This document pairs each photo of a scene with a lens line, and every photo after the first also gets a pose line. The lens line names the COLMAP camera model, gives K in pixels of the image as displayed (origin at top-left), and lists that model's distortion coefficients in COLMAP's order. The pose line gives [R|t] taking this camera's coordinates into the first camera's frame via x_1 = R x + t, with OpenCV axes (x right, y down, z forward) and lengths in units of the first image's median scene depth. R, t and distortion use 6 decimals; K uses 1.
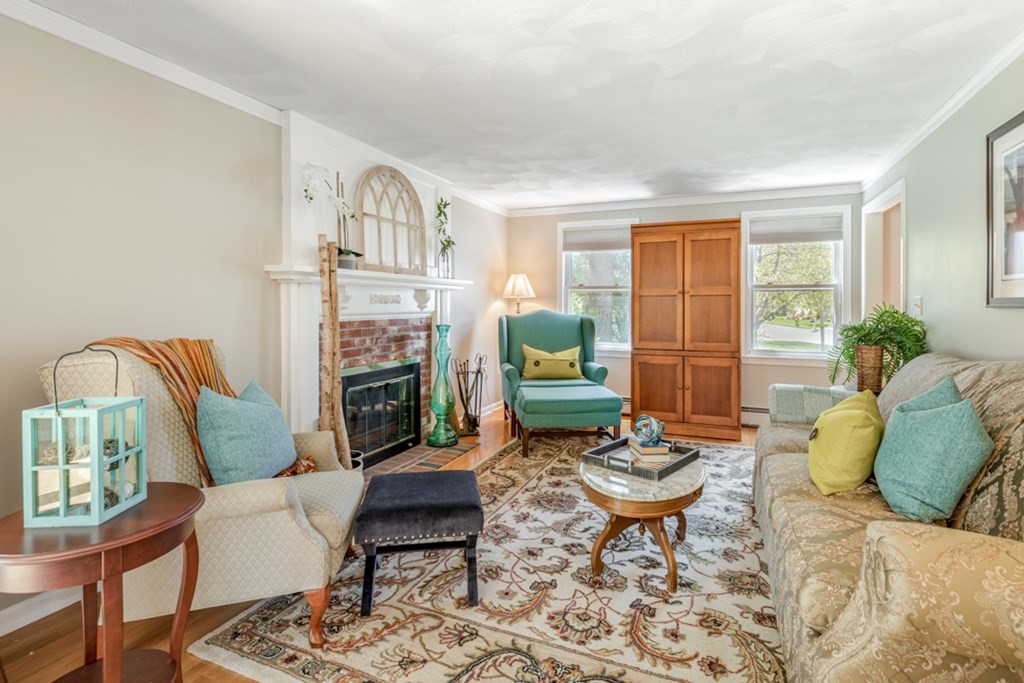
lens RADIAL K [[494.6, 0, 520.4], [0, 494.6, 311.8], [0, 0, 1]] dist [-0.001258, -0.000144]
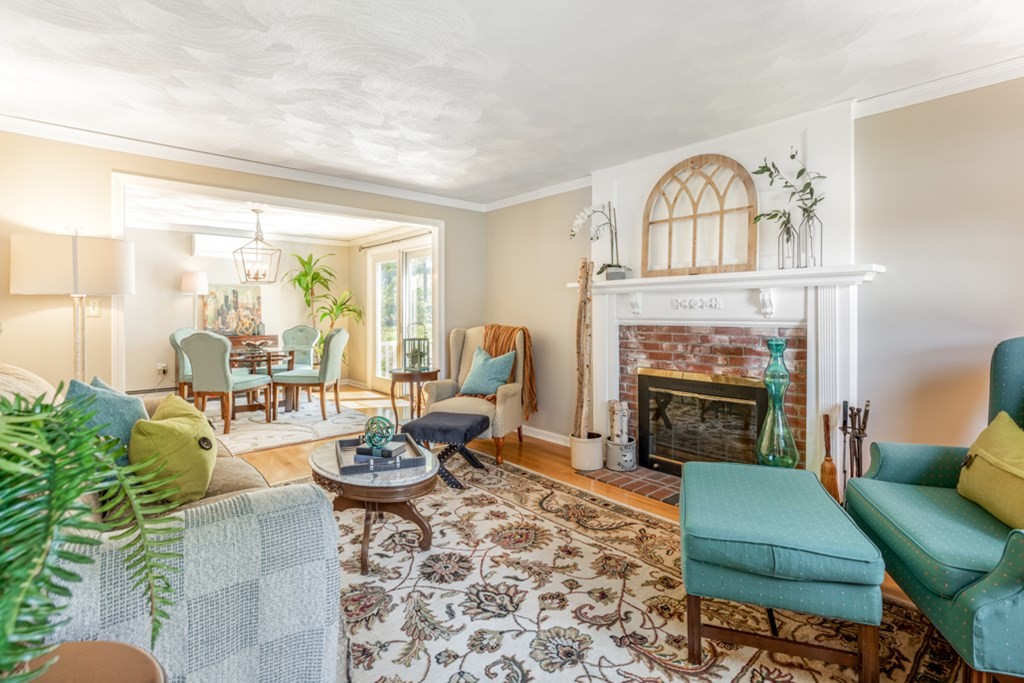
lens RADIAL K [[461.4, 0, 508.9], [0, 461.4, 311.1], [0, 0, 1]] dist [0.002582, 0.000073]
pose [[-0.429469, 0.003518, -0.903075, 0.678035], [-0.007297, 0.999946, 0.007365, -0.016836], [0.903052, 0.009753, -0.429420, 1.112845]]
